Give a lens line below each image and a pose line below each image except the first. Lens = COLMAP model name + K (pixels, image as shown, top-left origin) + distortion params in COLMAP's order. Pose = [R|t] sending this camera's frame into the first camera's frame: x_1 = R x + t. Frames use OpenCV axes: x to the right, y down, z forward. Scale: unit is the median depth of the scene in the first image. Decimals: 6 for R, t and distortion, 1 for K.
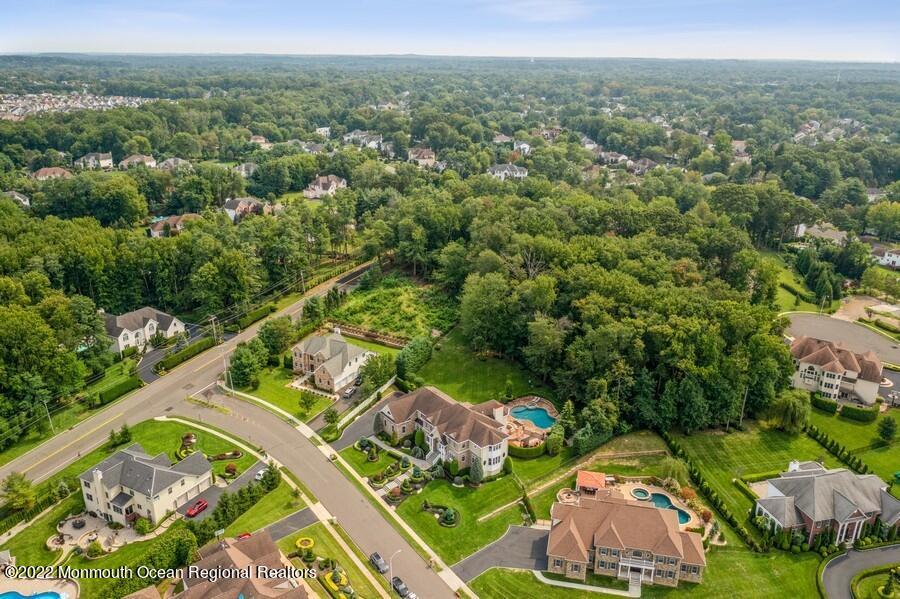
lens RADIAL K [[705.5, 0, 450.5], [0, 705.5, 298.5], [0, 0, 1]] dist [-0.021705, 0.012201]
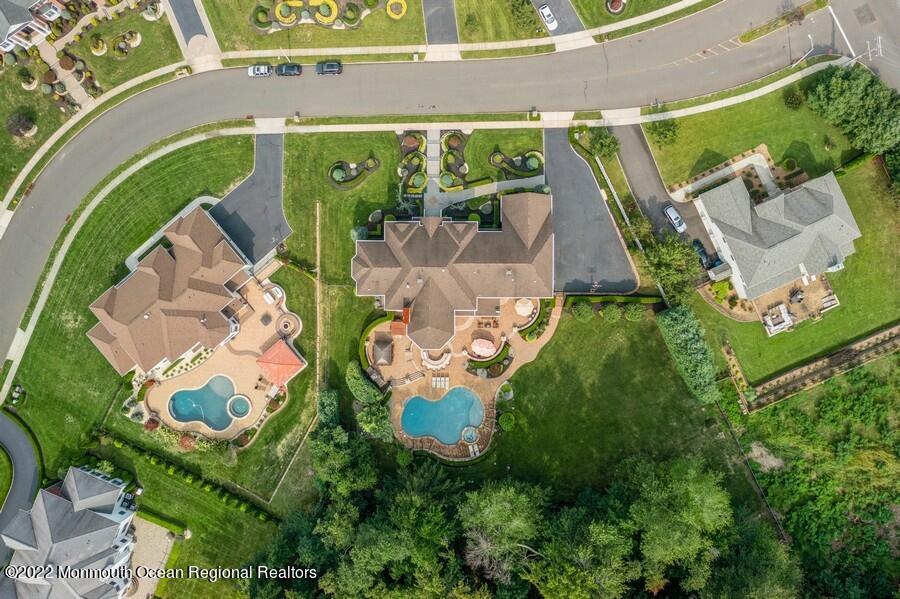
lens RADIAL K [[705.5, 0, 448.6], [0, 705.5, 292.5], [0, 0, 1]] dist [-0.021705, 0.012201]
pose [[-0.600710, 0.799341, 0.014169, 0.018482], [-0.253897, -0.207551, 0.944700, -0.480174], [0.758079, 0.563894, 0.327629, 0.830800]]
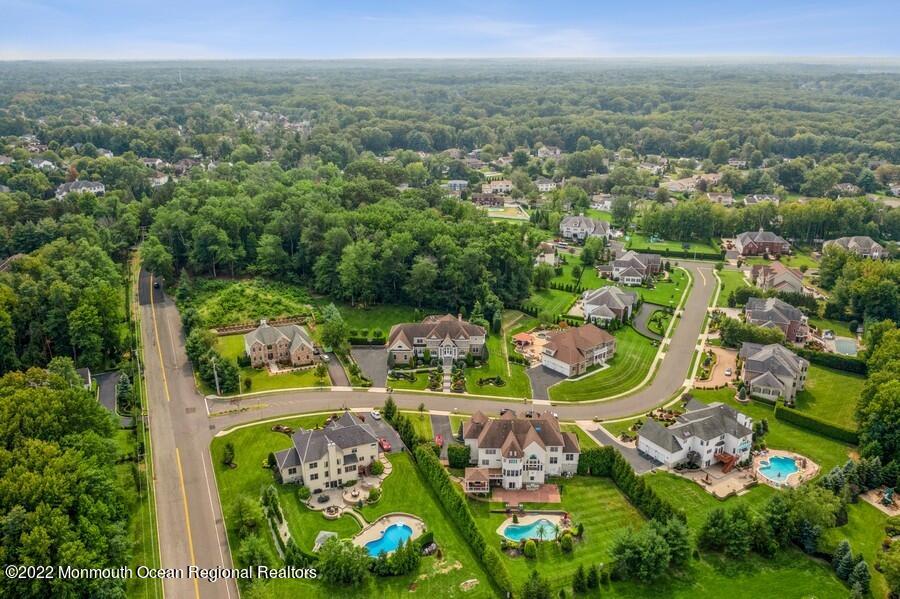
lens RADIAL K [[705.5, 0, 449.2], [0, 705.5, 300.1], [0, 0, 1]] dist [-0.021705, 0.012201]
pose [[0.620143, -0.266738, 0.737749, -1.035925], [0.265438, 0.956297, 0.122632, -0.060730], [-0.738217, 0.119778, 0.663844, 0.055204]]
